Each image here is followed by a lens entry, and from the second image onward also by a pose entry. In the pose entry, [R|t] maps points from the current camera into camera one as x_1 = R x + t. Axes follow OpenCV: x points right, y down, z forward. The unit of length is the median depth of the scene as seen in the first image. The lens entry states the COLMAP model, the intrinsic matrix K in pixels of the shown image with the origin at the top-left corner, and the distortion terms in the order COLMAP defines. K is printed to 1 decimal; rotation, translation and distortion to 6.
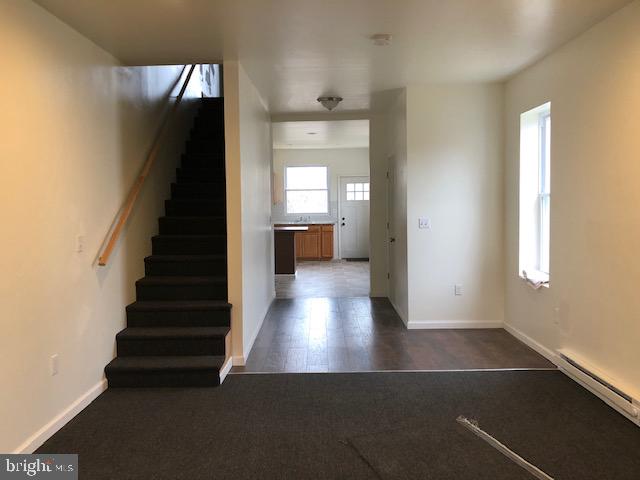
lens RADIAL K [[528.9, 0, 315.4], [0, 528.9, 236.7], [0, 0, 1]] dist [0.054950, -0.061775]
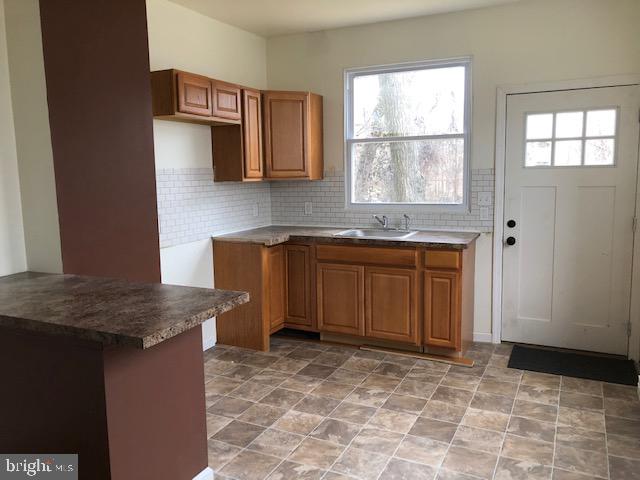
lens RADIAL K [[528.9, 0, 315.4], [0, 528.9, 236.7], [0, 0, 1]] dist [0.054950, -0.061775]
pose [[0.895839, 0.053468, -0.441151, 0.090519], [-0.016452, 0.996045, 0.087313, -0.053025], [0.444075, -0.070961, 0.893175, 0.651362]]
